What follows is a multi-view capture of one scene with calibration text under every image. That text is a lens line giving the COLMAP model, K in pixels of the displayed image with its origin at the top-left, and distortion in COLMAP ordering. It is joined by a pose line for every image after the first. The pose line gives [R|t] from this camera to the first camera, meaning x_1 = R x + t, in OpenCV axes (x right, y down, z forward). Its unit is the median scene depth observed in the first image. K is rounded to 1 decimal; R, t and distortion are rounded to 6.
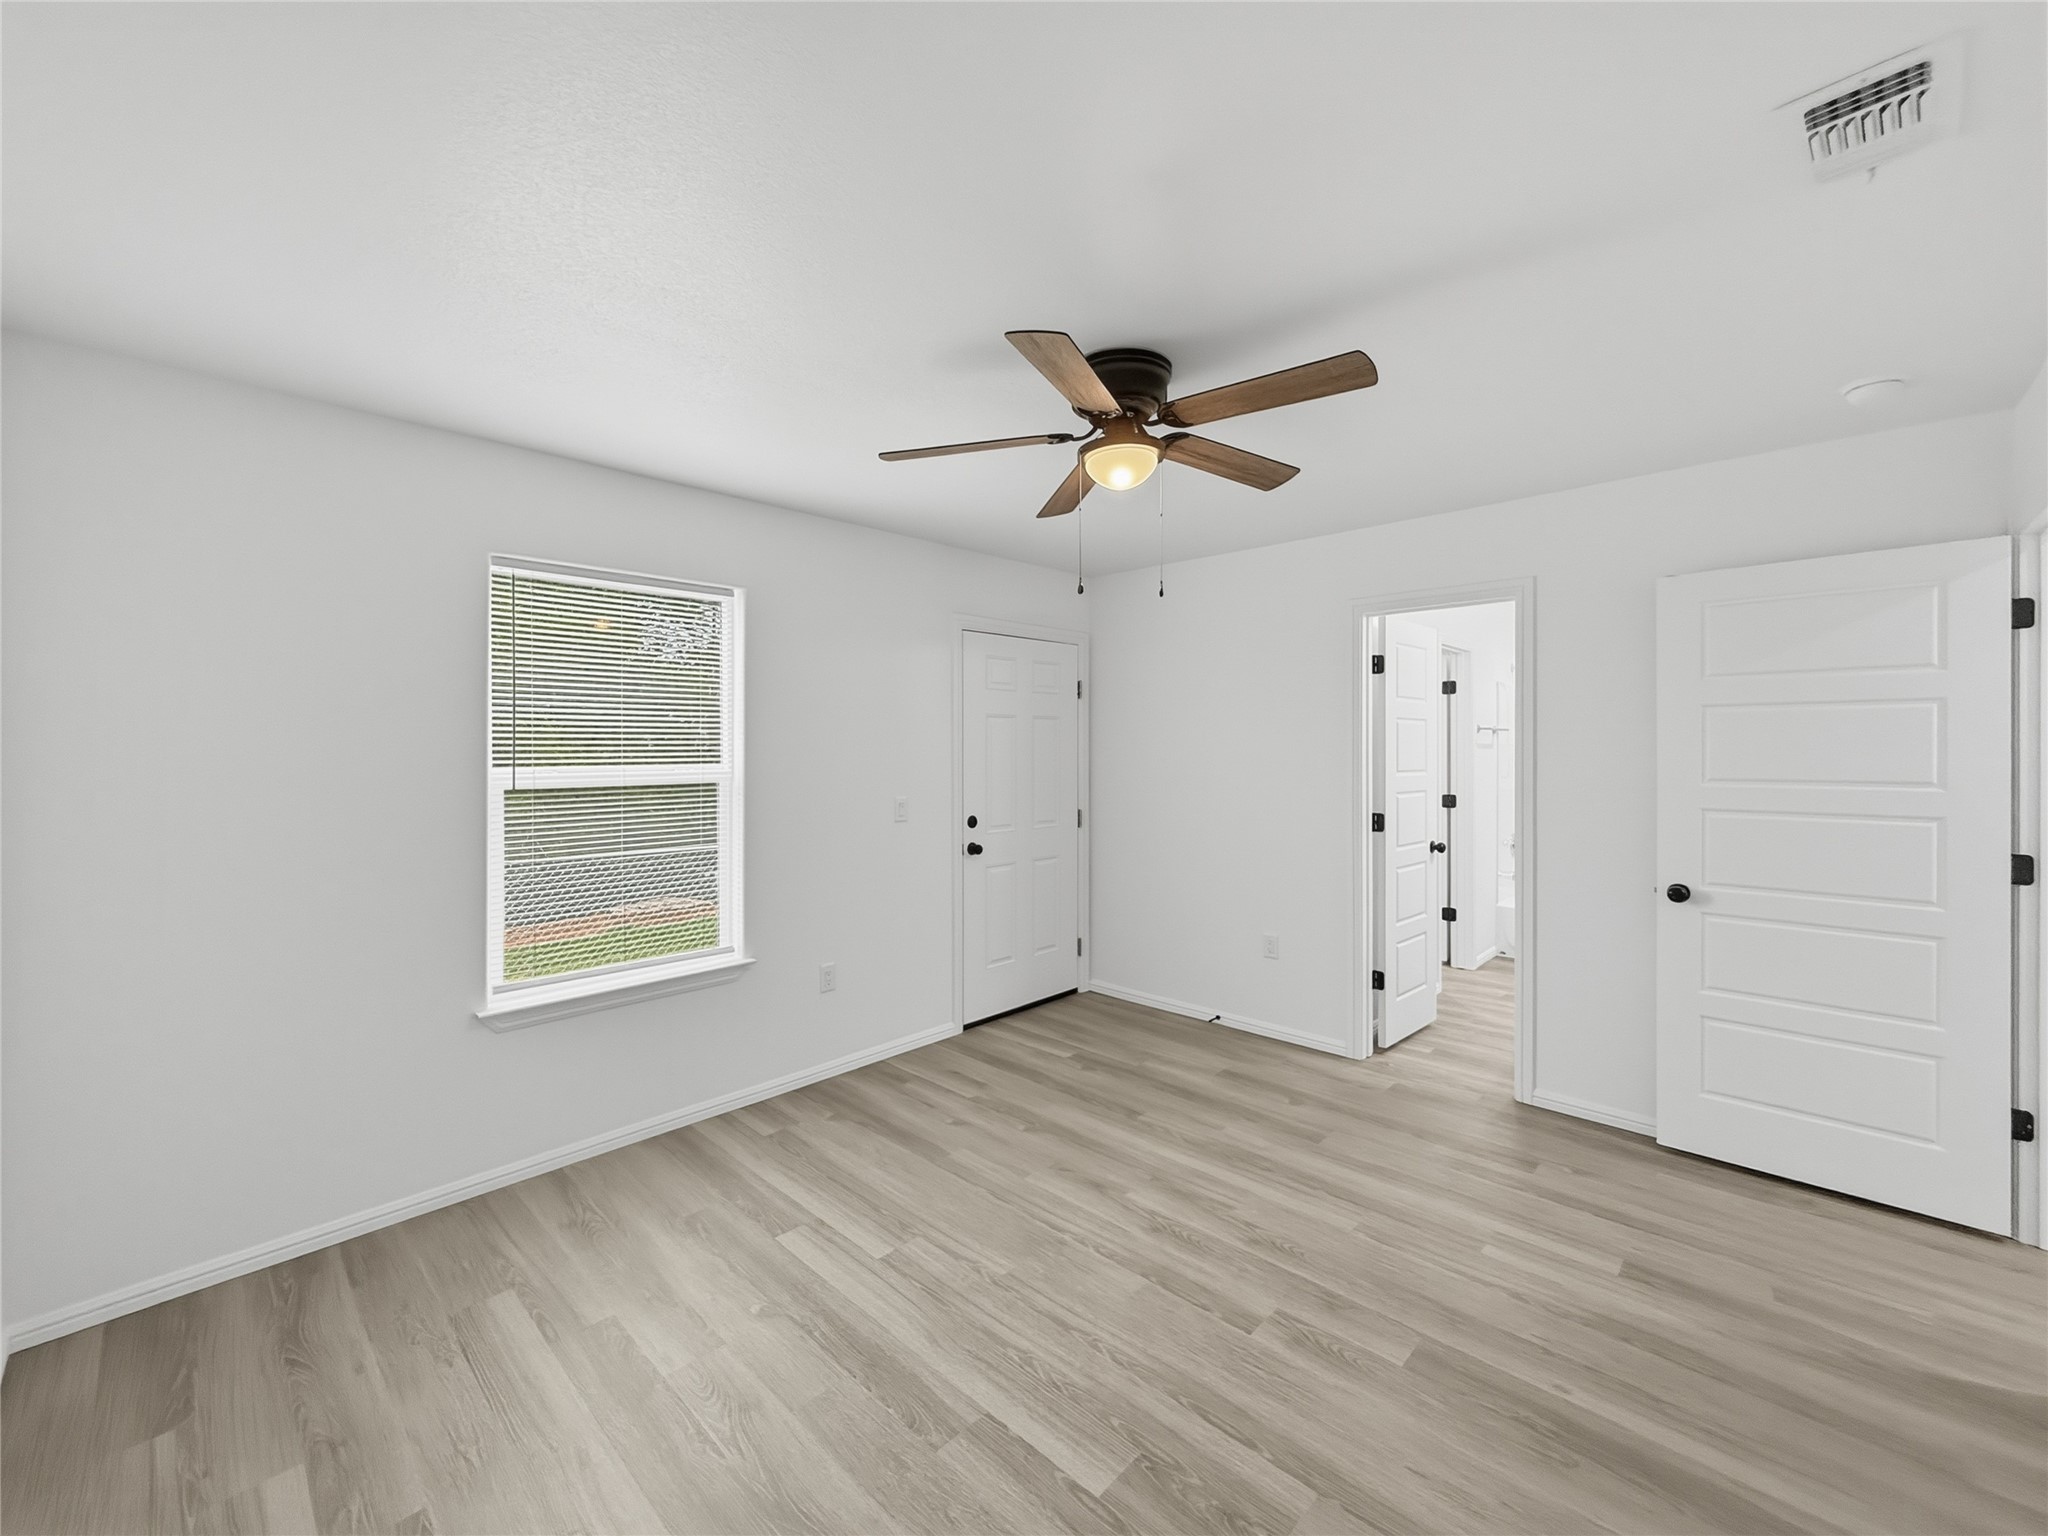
lens RADIAL K [[835.6, 0, 1025.8], [0, 835.6, 755.3], [0, 0, 1]] dist [-0.000539, 0.000019]
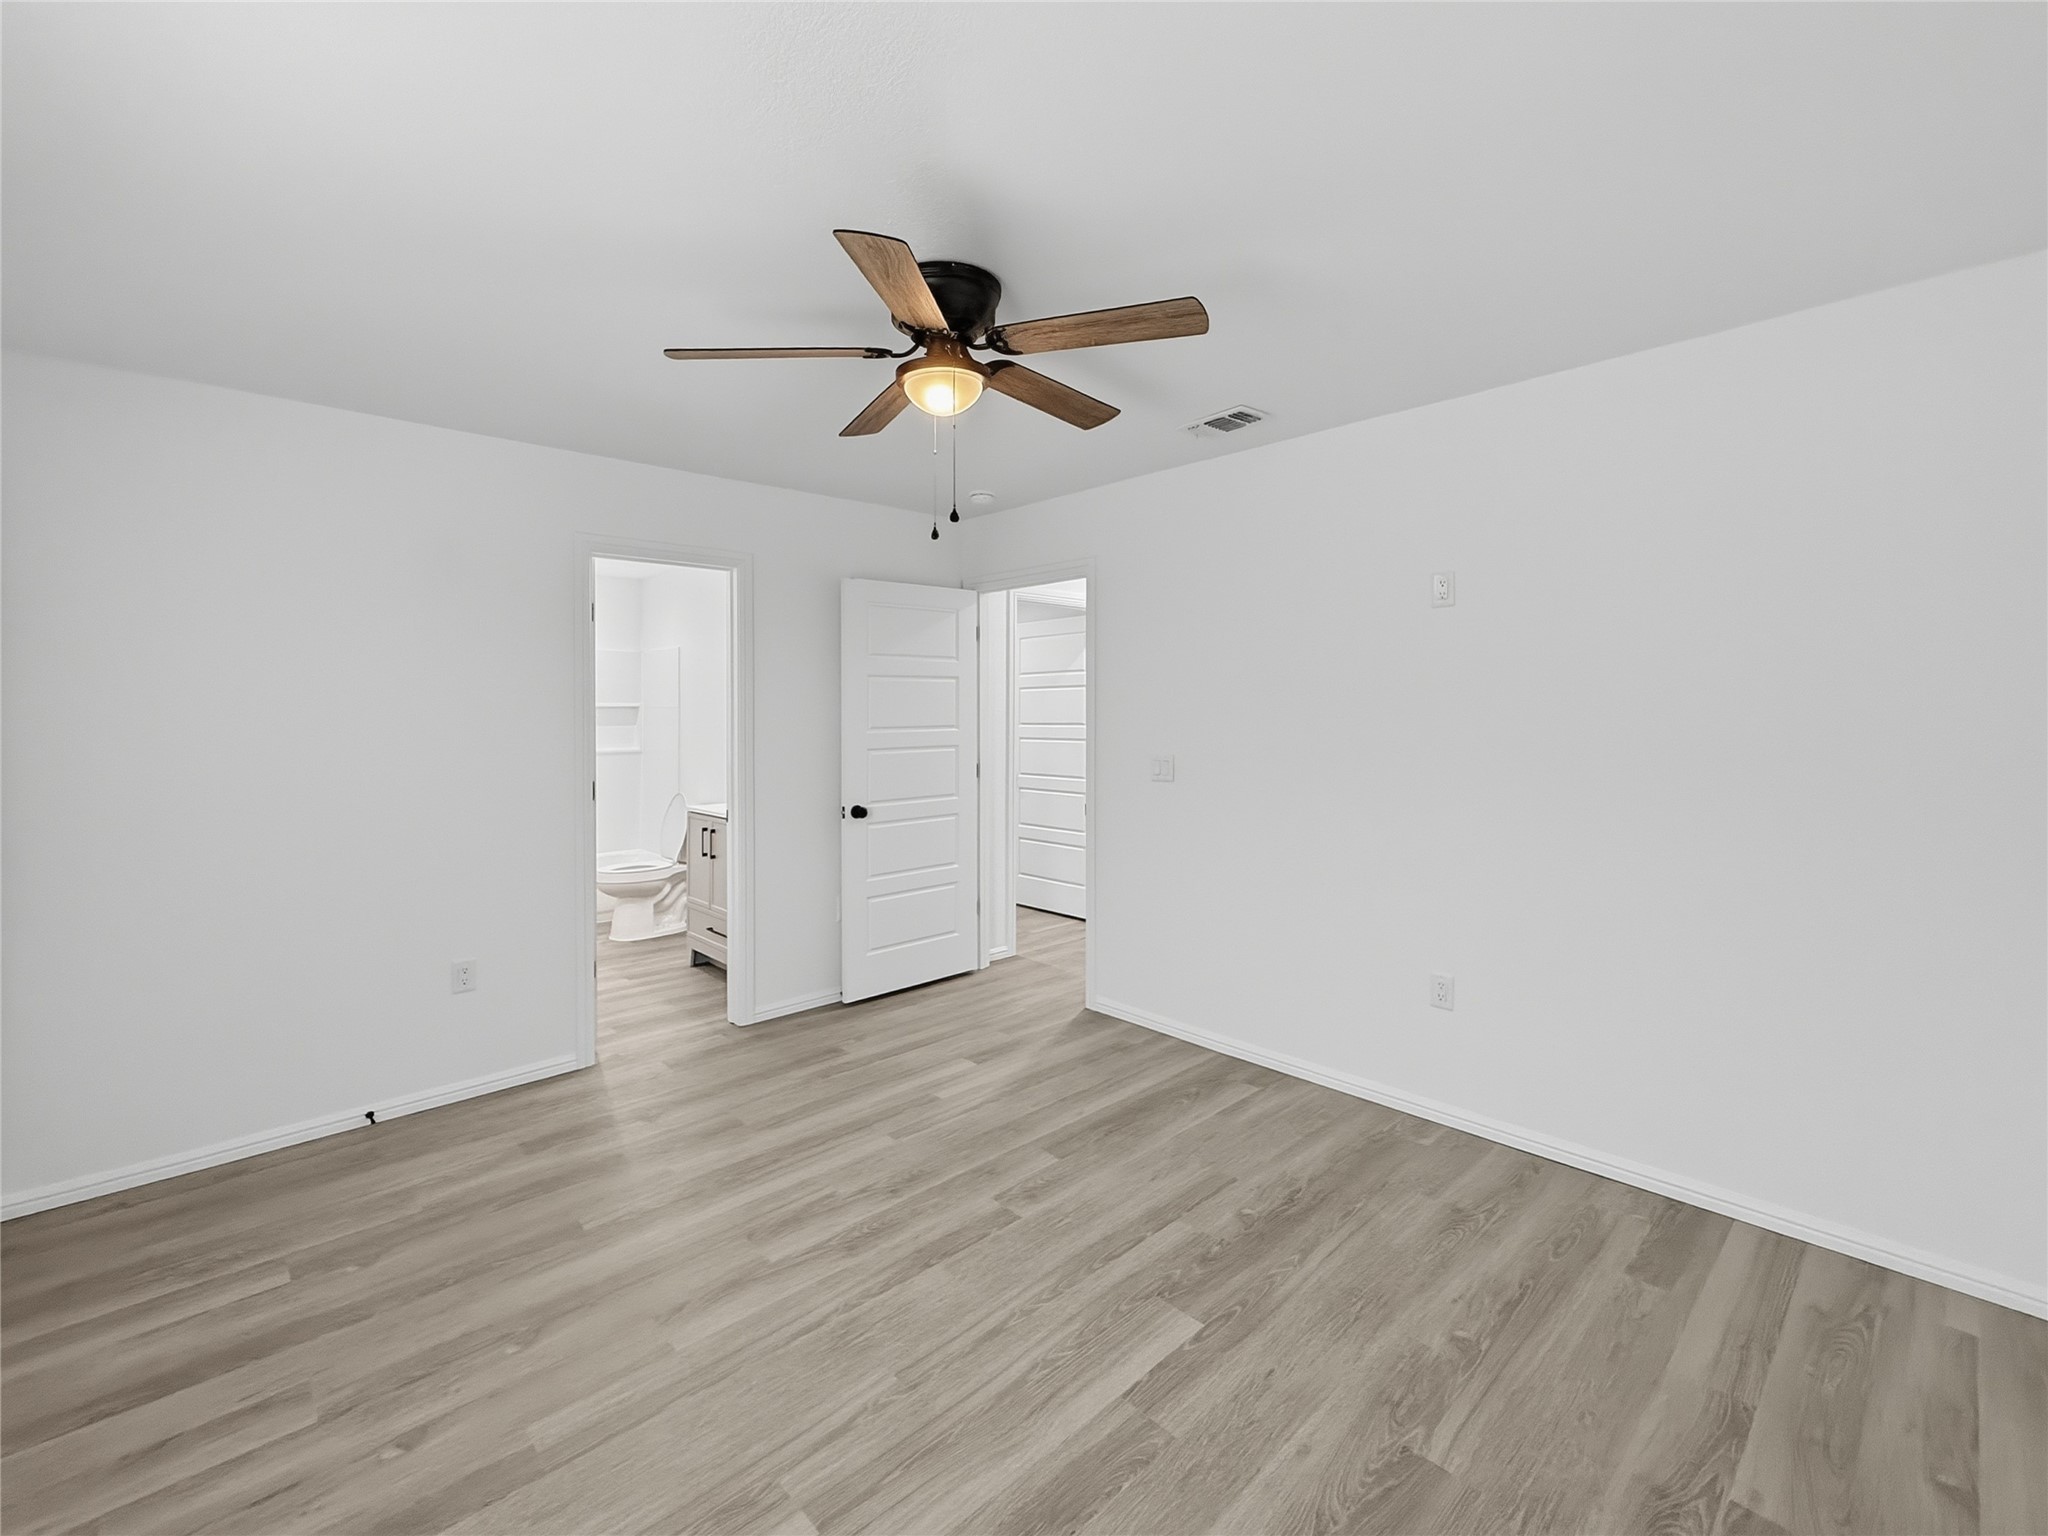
lens RADIAL K [[835.6, 0, 1025.8], [0, 835.6, 755.3], [0, 0, 1]] dist [-0.000539, 0.000019]
pose [[0.075355, -0.051095, 0.995847, -0.721363], [0.016057, 0.998619, 0.050022, -0.011213], [-0.997028, 0.012220, 0.076071, 0.747197]]
